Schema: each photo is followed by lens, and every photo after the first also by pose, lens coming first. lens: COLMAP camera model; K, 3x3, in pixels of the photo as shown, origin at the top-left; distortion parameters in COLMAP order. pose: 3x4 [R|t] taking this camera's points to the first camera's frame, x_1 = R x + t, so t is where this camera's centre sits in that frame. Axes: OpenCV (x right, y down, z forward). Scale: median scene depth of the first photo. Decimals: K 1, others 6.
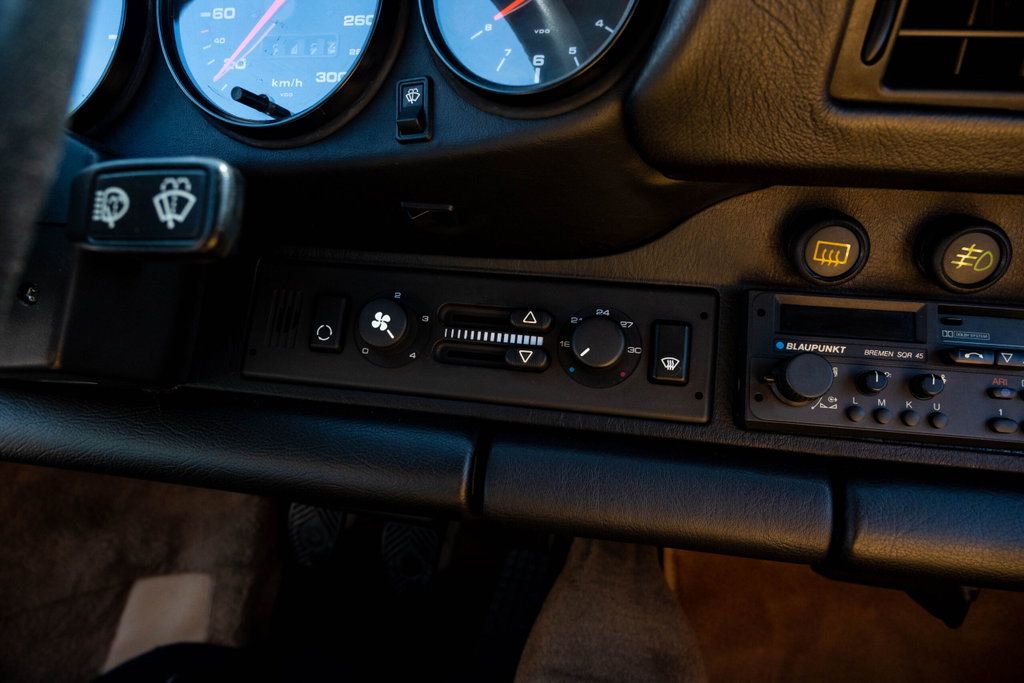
lens RADIAL K [[685.7, 0, 513.1], [0, 685.7, 341.8], [0, 0, 1]] dist [-0.006851, 0.002625]
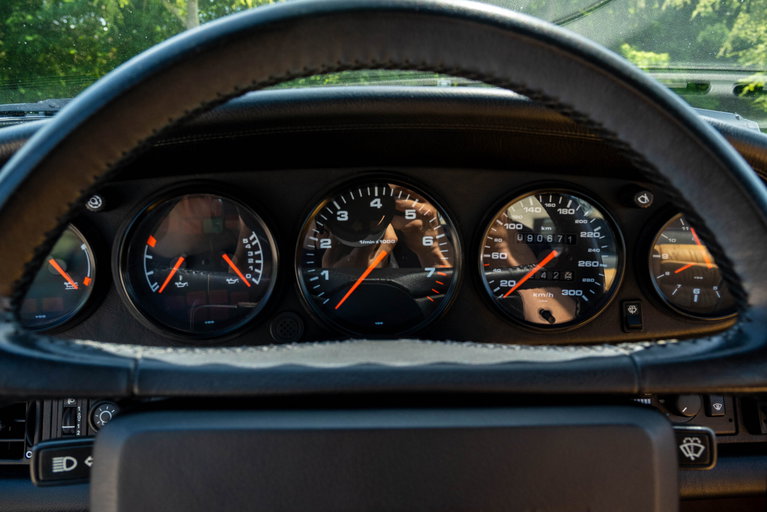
lens RADIAL K [[513.6, 0, 382.9], [0, 513.6, 262.6], [0, 0, 1]] dist [-0.006851, 0.002625]
pose [[0.969987, -0.102743, 0.220382, -1.176007], [0.092141, 0.994062, 0.057887, -0.659287], [-0.225021, -0.035843, 0.973694, -0.267551]]
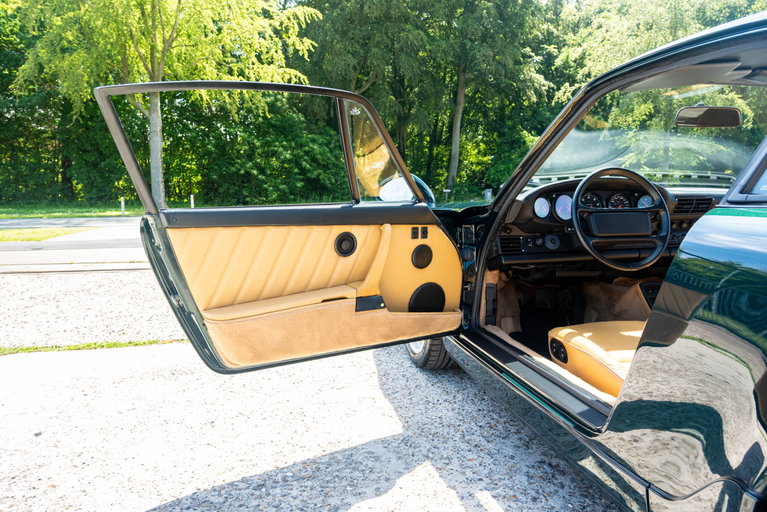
lens RADIAL K [[513.6, 0, 381.4], [0, 513.6, 251.0], [0, 0, 1]] dist [-0.006851, 0.002625]
pose [[0.920108, -0.099786, 0.378739, -6.838660], [0.145101, 0.985038, -0.092983, 0.333566], [-0.363794, 0.140510, 0.920821, -4.795721]]
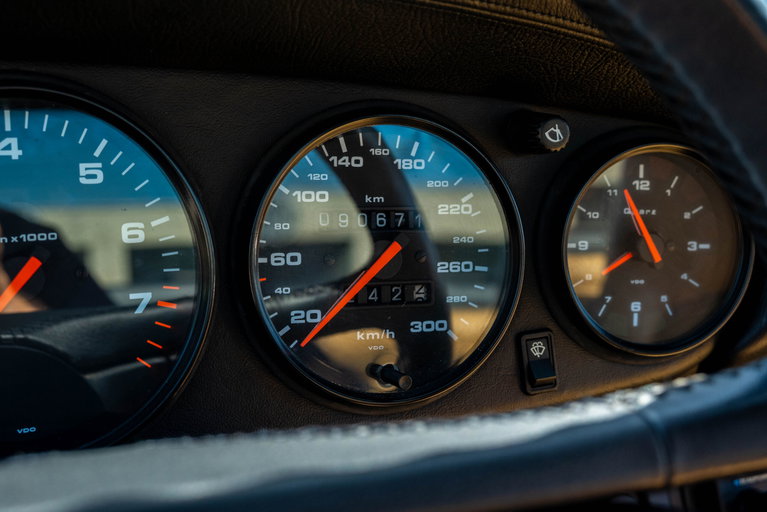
lens RADIAL K [[1032.2, 0, 381.0], [0, 1032.2, 258.6], [0, 0, 1]] dist [-0.002850, 0.000000]
pose [[0.794264, -0.131867, 0.593090, -1.259360], [0.125775, 0.990704, 0.051834, -0.618121], [-0.594412, 0.033426, 0.803466, -0.105008]]
